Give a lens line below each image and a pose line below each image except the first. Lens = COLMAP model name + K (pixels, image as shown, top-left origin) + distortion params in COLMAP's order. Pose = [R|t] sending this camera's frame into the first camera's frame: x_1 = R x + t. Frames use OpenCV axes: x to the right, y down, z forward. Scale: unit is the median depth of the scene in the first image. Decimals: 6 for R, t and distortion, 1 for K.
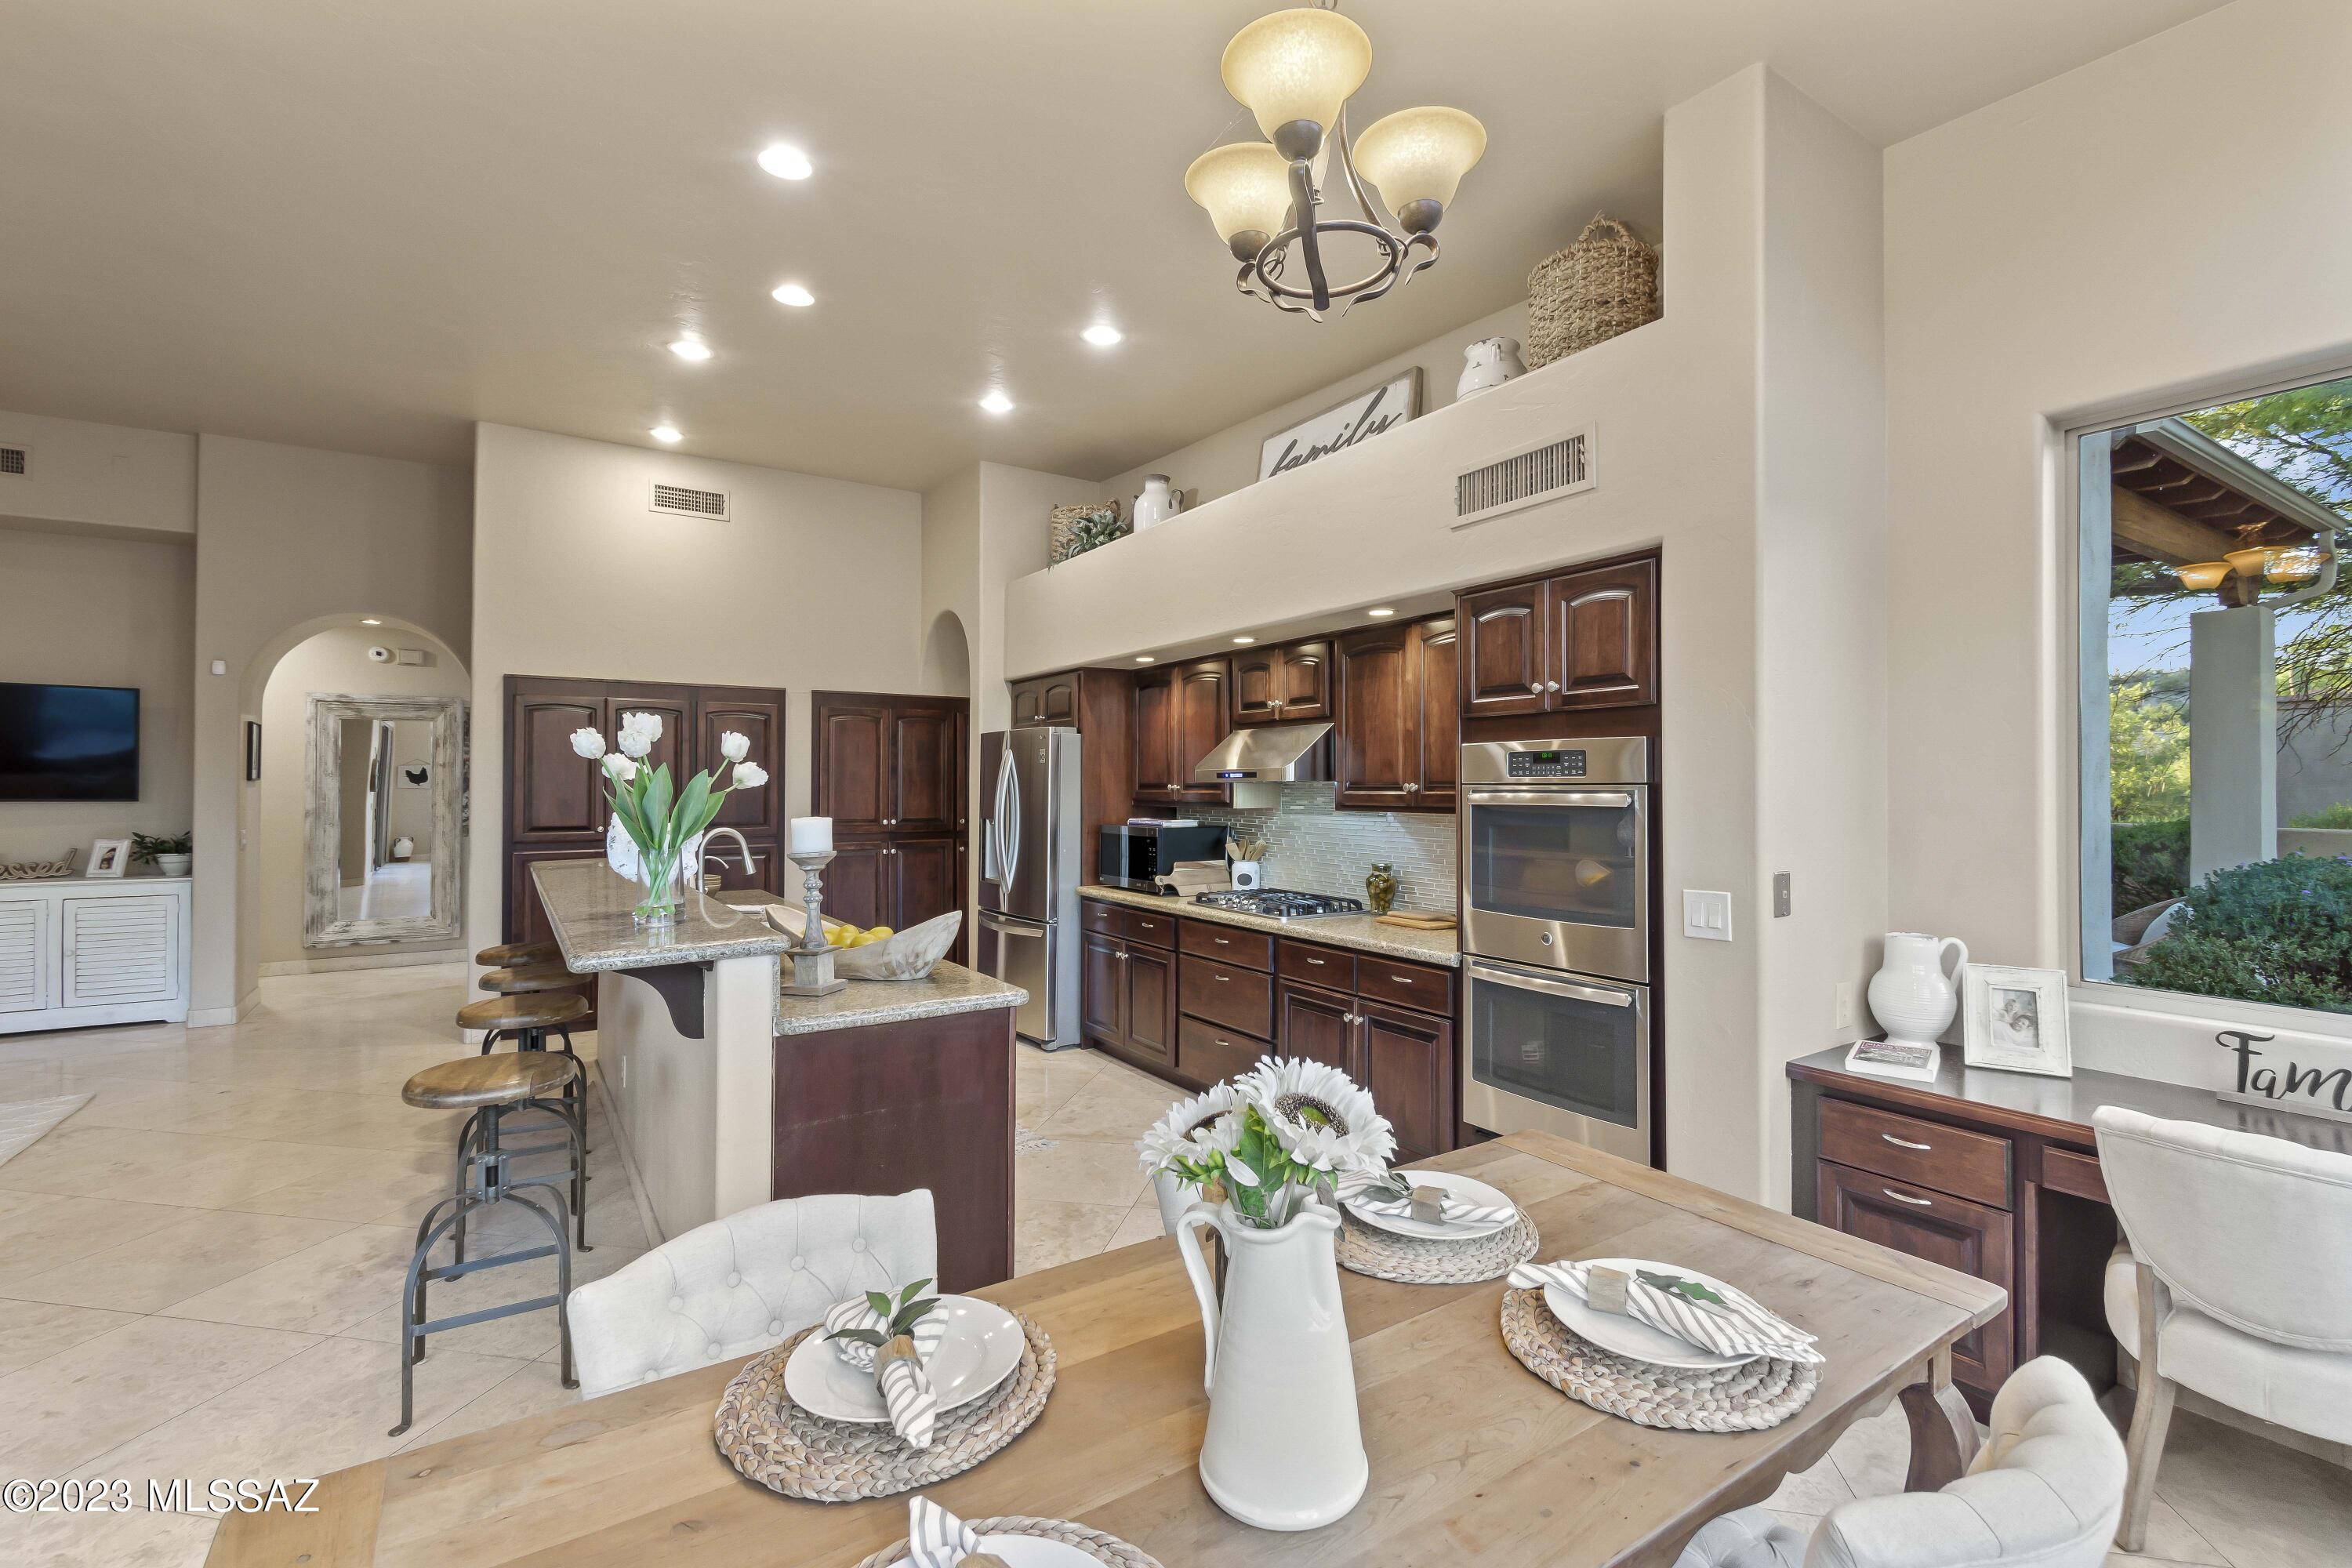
lens RADIAL K [[1052.4, 0, 1180.9], [0, 1052.4, 774.0], [0, 0, 1]] dist [0.003842, -0.003602]
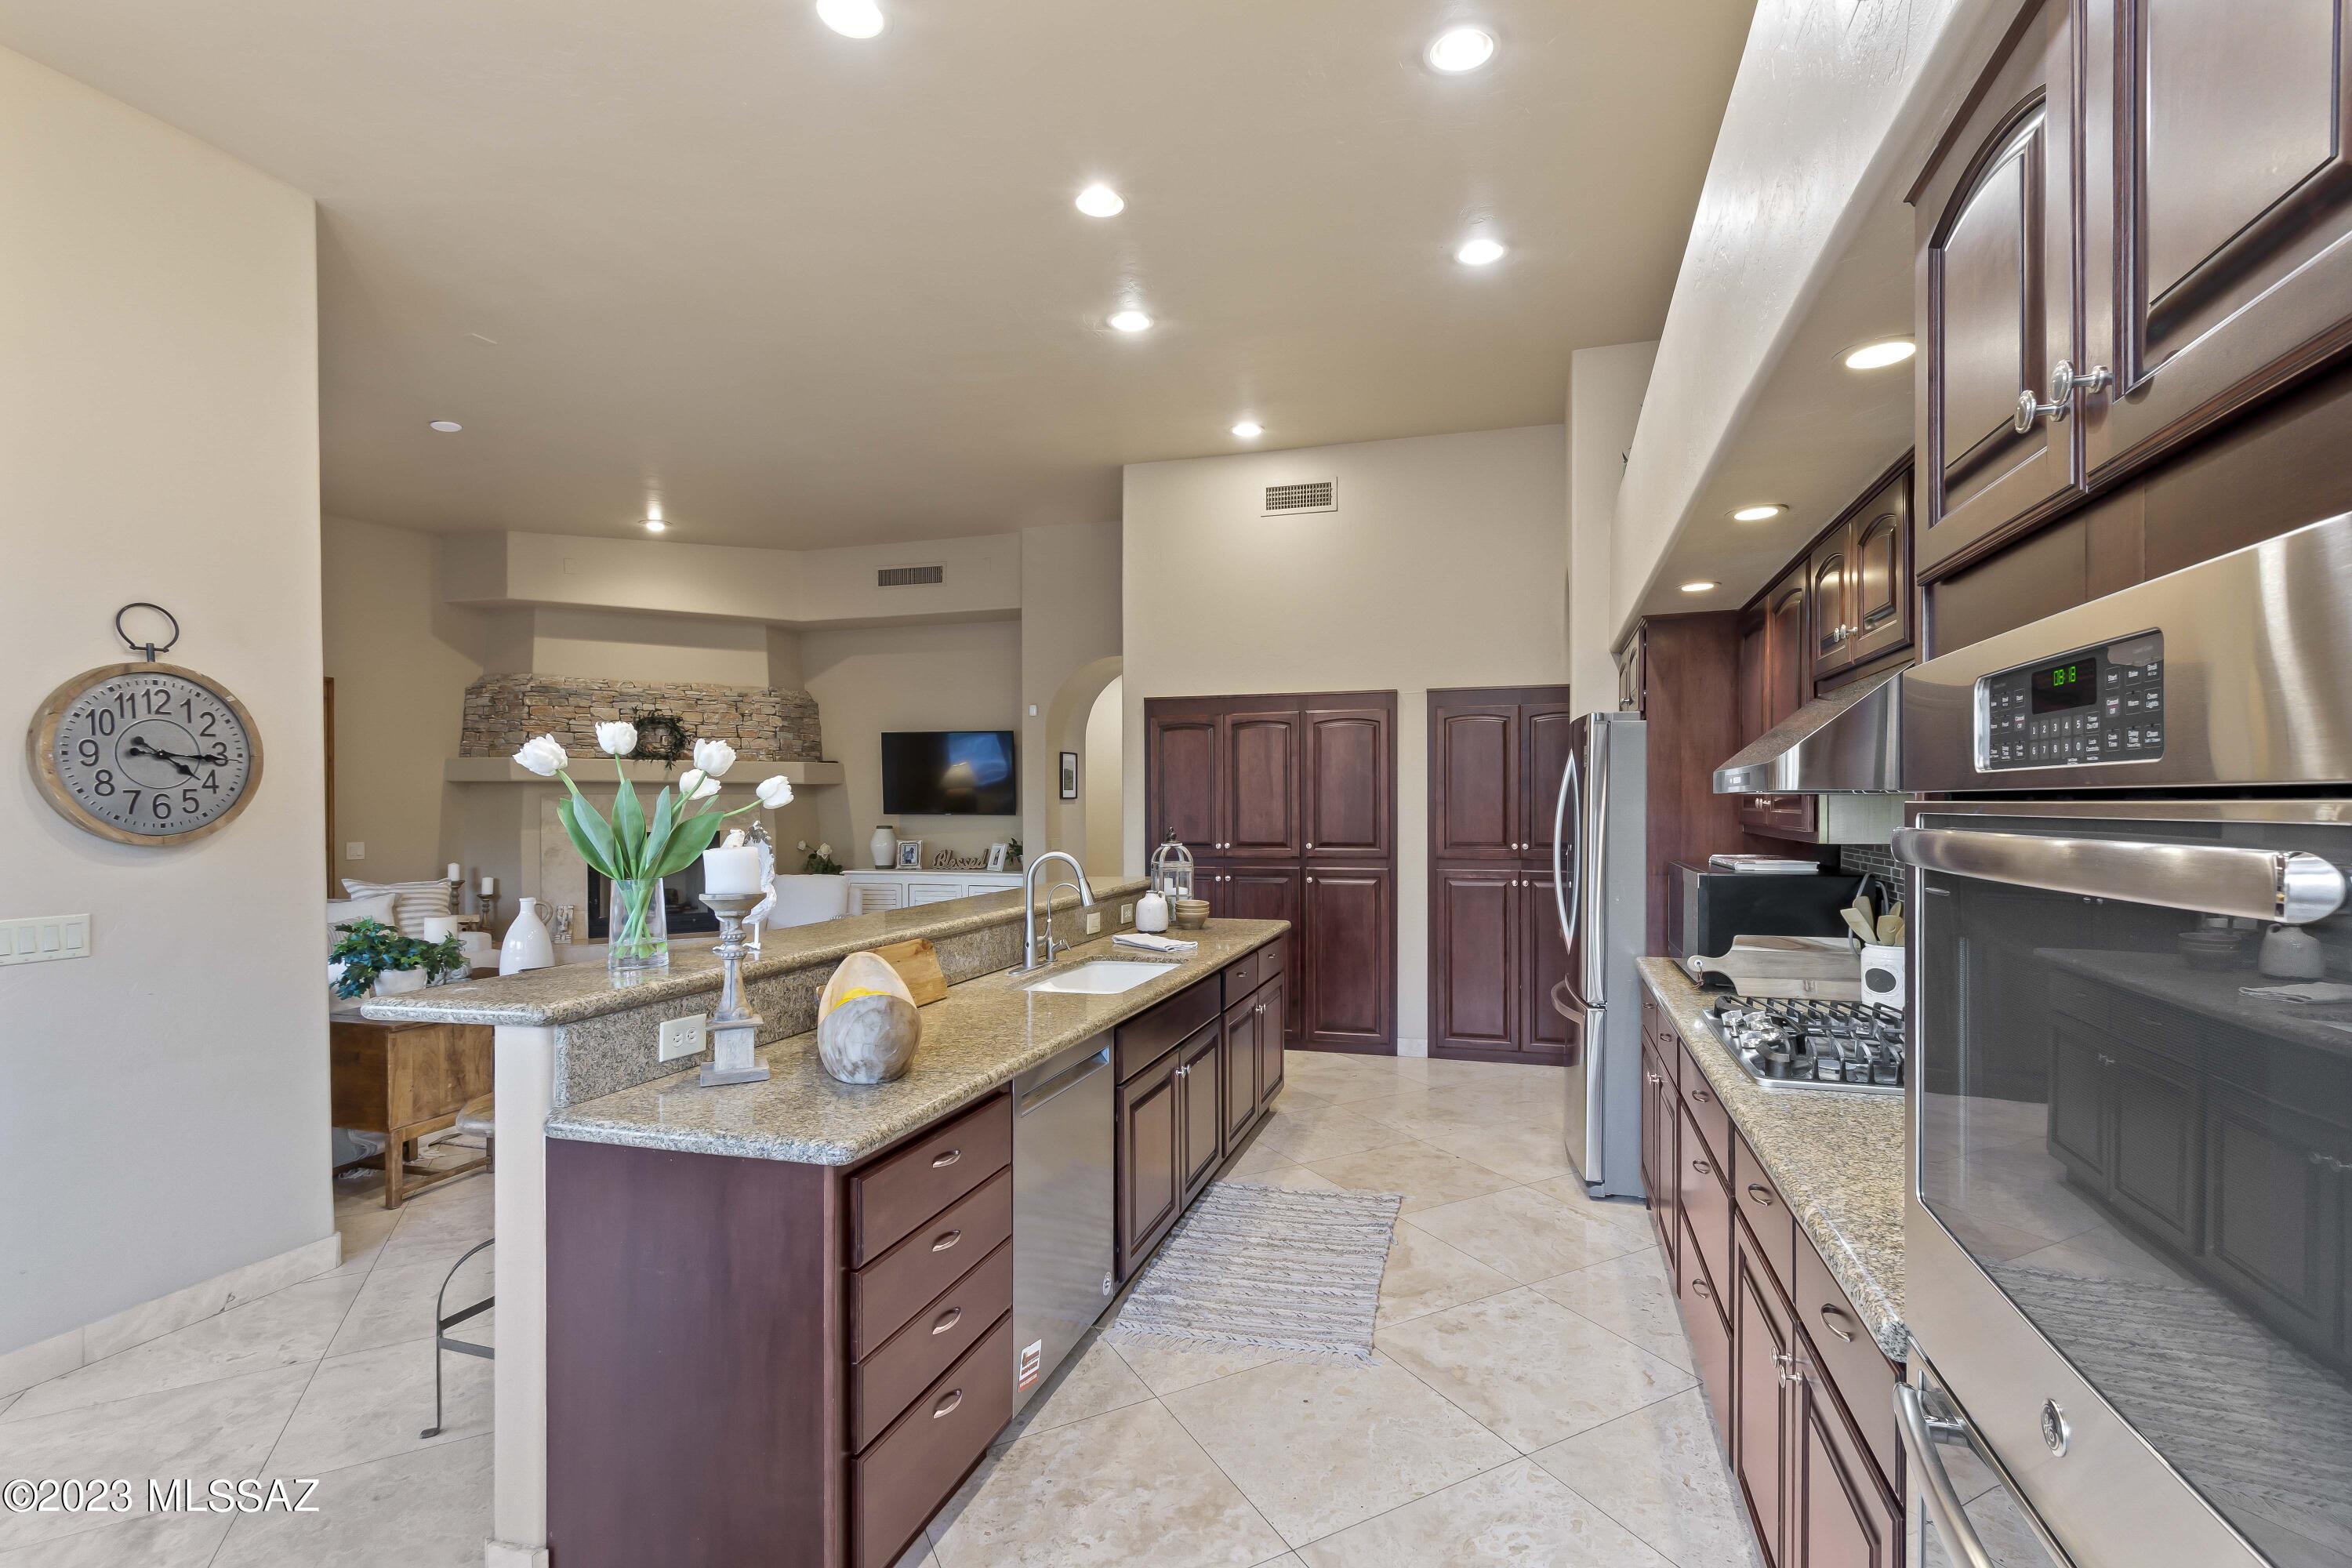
lens RADIAL K [[1052.4, 0, 1215.5], [0, 1052.4, 803.0], [0, 0, 1]] dist [0.003842, -0.003602]
pose [[0.652893, -0.002550, -0.757446, 0.187358], [0.013444, 0.999876, 0.008222, 0.003234], [0.757331, -0.015551, 0.652846, 0.320286]]
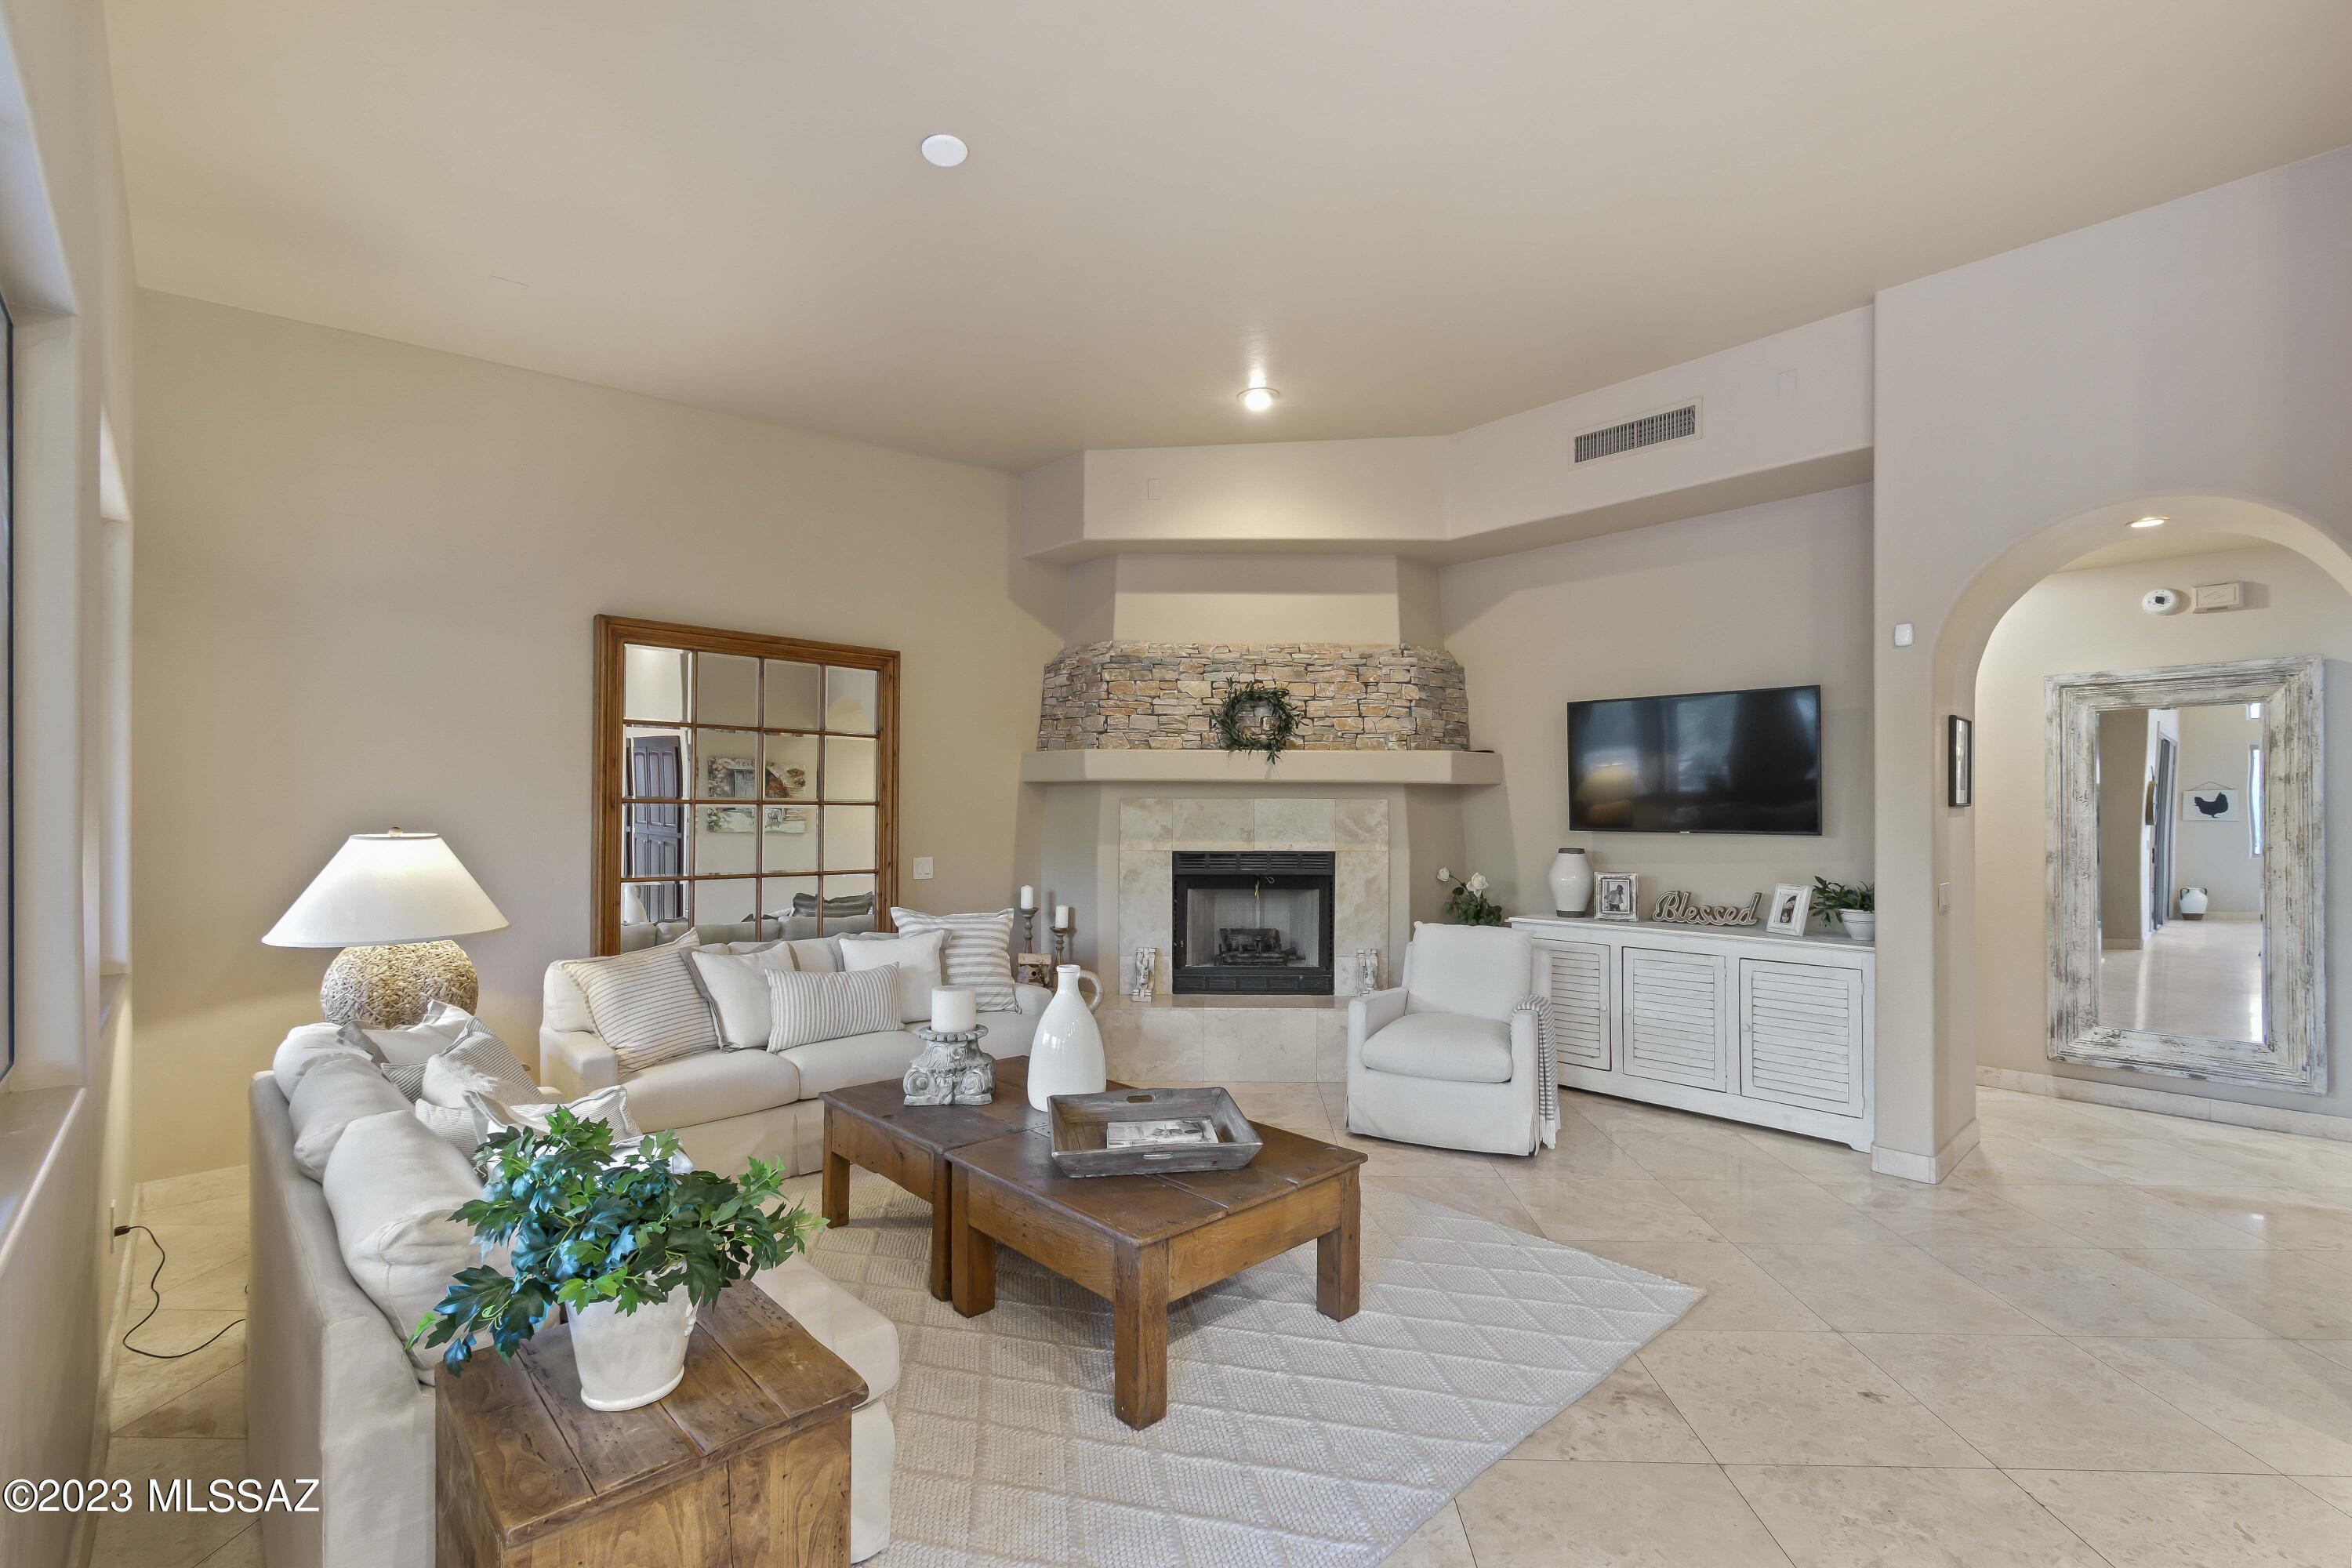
lens RADIAL K [[1052.4, 0, 1216.4], [0, 1052.4, 802.9], [0, 0, 1]] dist [0.003842, -0.003602]
pose [[0.192054, -0.011458, -0.981317, -0.336789], [0.008178, 0.999916, -0.010075, 0.006888], [0.981350, -0.006090, 0.192132, 0.432731]]
